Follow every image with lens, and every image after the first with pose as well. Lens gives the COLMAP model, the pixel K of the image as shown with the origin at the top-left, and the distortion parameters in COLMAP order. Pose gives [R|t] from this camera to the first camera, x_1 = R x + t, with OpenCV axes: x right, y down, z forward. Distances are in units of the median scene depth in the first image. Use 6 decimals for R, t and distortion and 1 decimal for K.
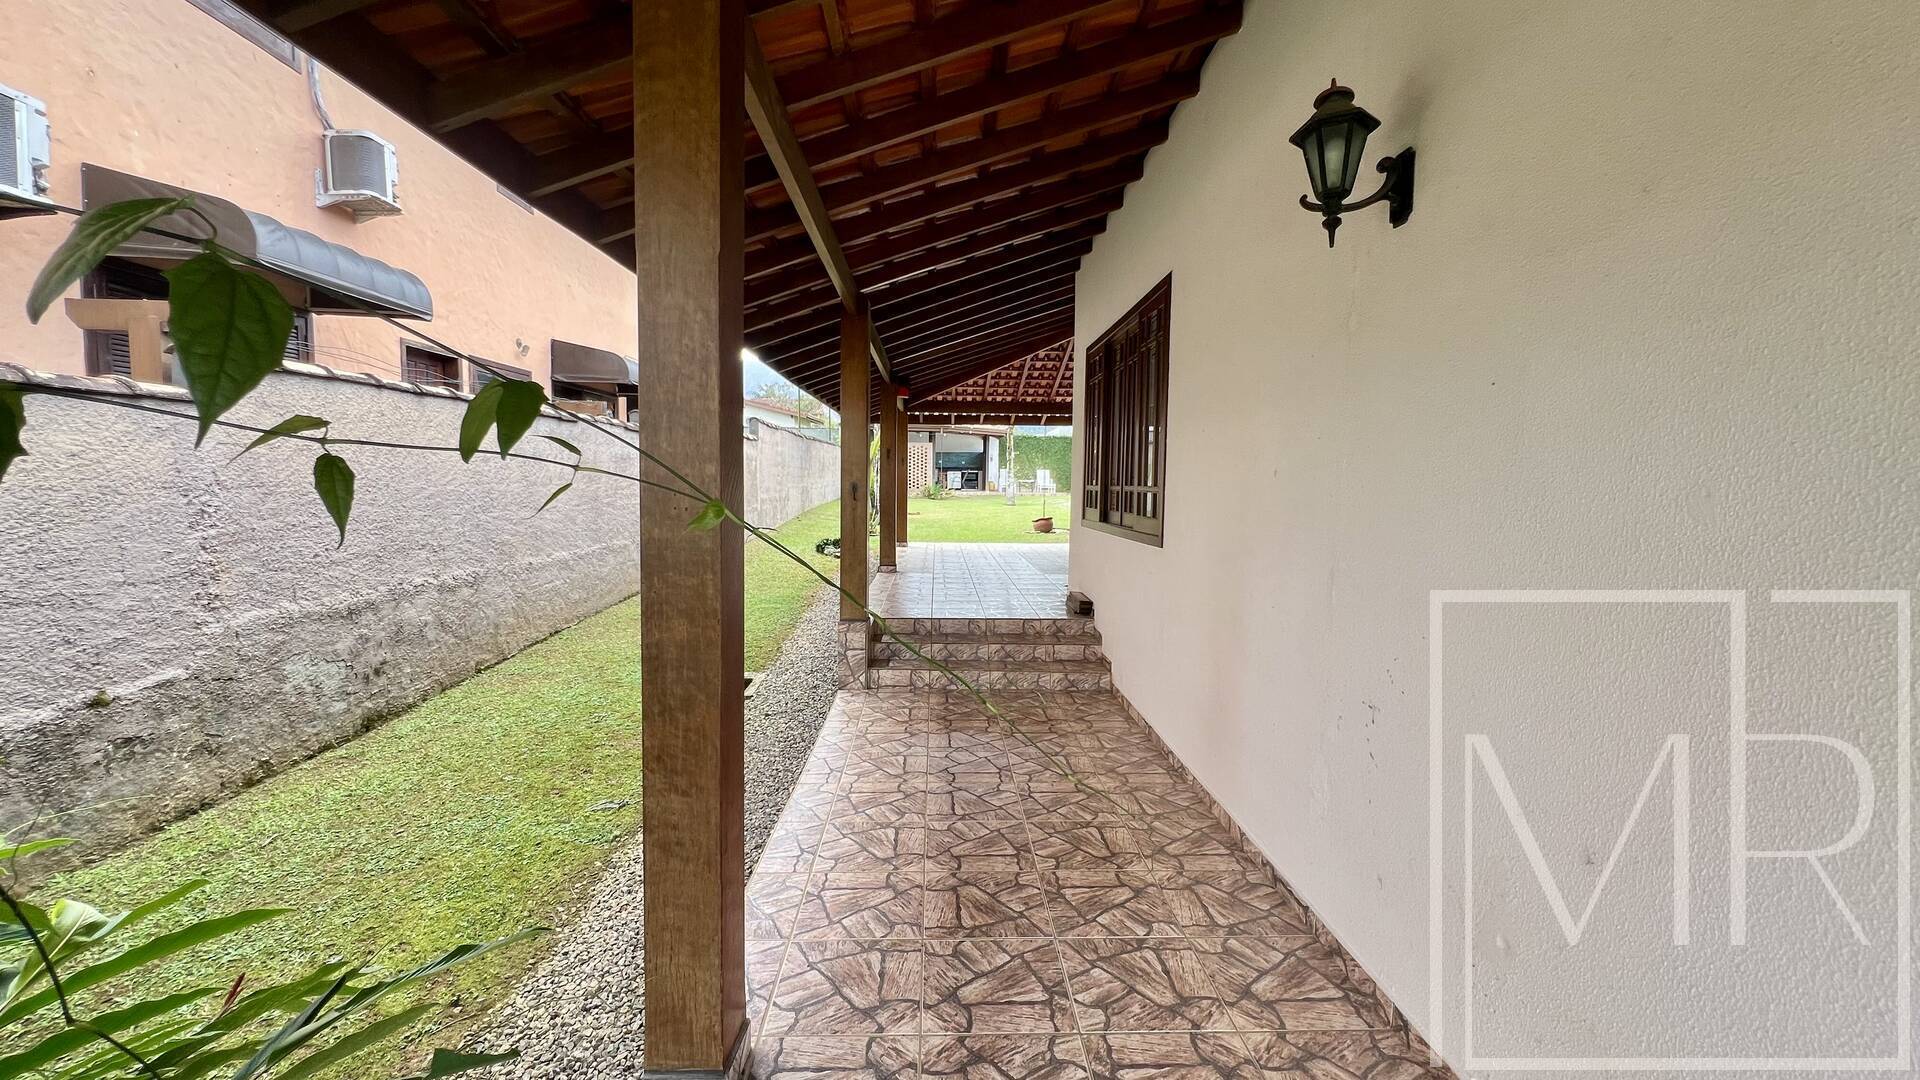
lens RADIAL K [[758.6, 0, 960.0], [0, 758.6, 540.0], [0, 0, 1]] dist [-0.002720, -0.000047]
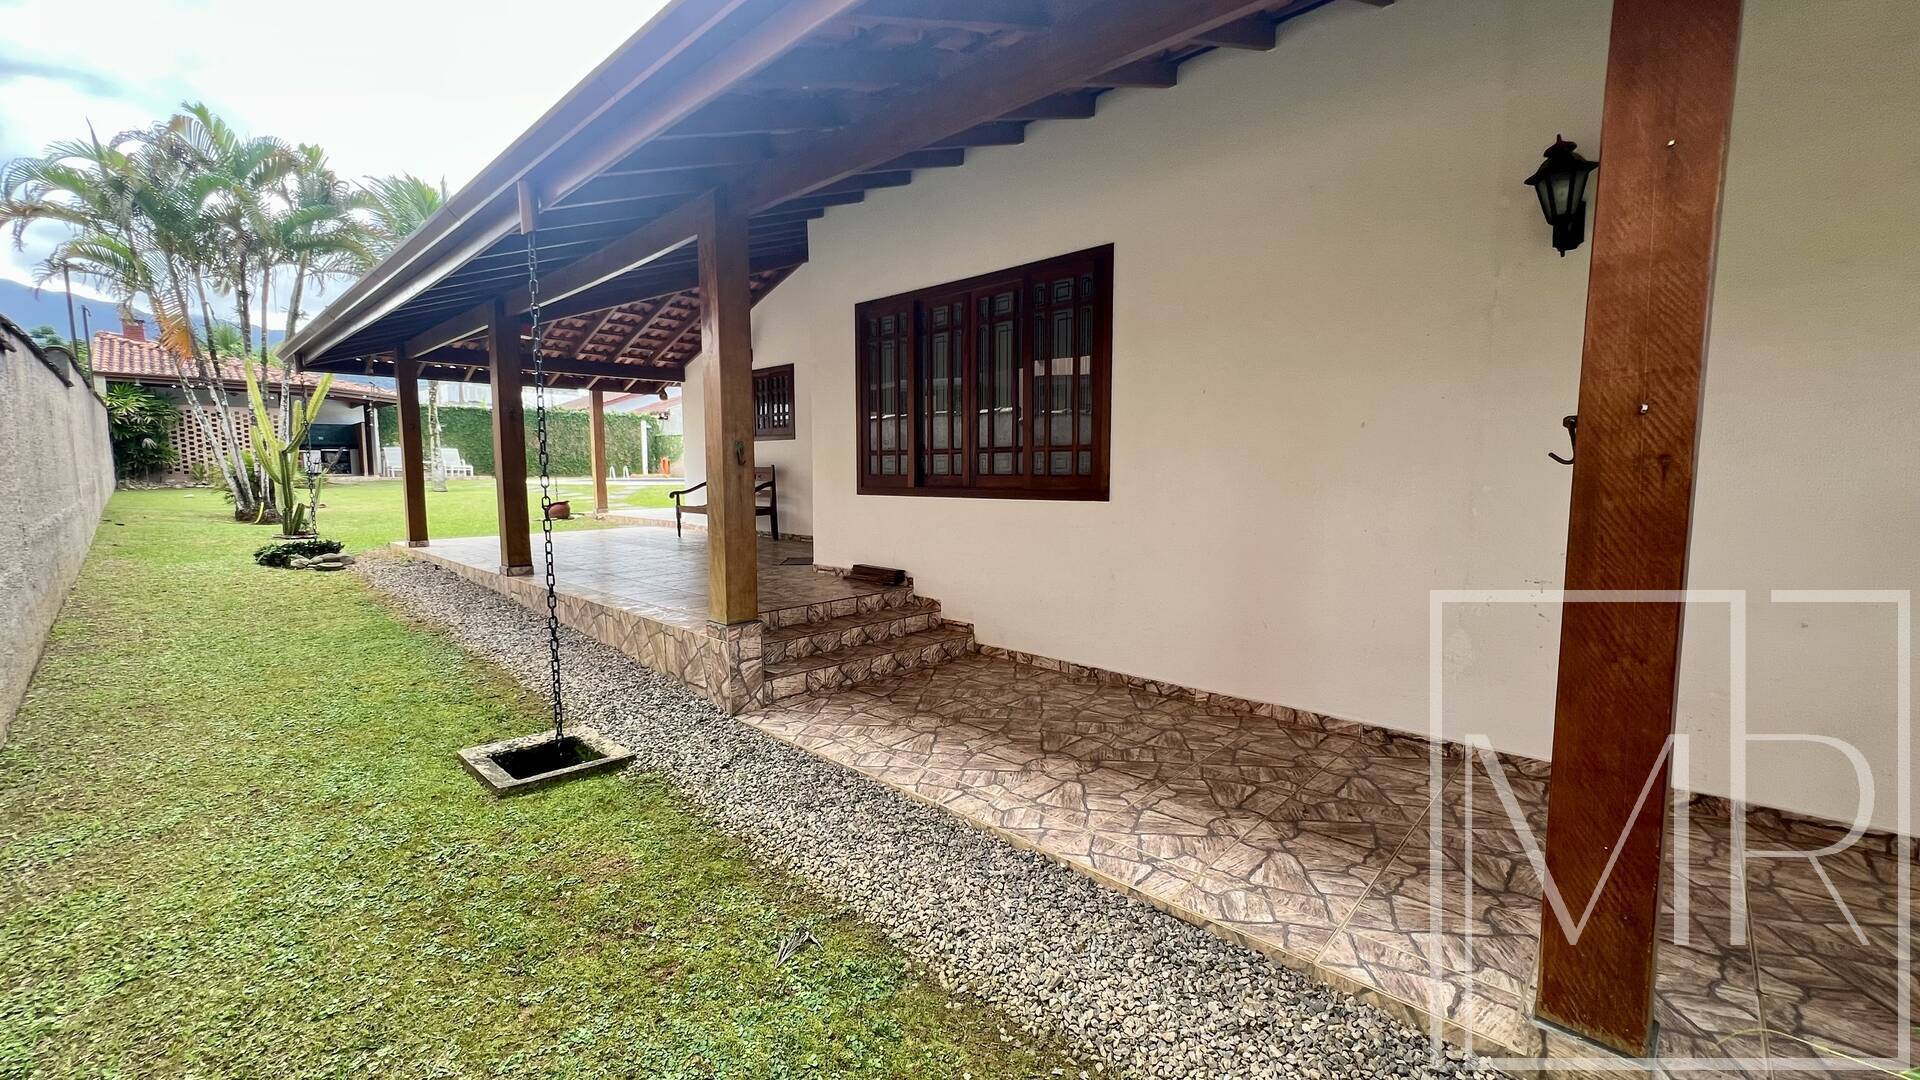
lens RADIAL K [[758.6, 0, 960.0], [0, 758.6, 540.0], [0, 0, 1]] dist [-0.002720, -0.000047]
pose [[0.715474, -0.082990, 0.693693, -0.635211], [0.065742, 0.996511, 0.051411, -0.002512], [-0.695539, 0.008821, 0.718434, 0.373928]]
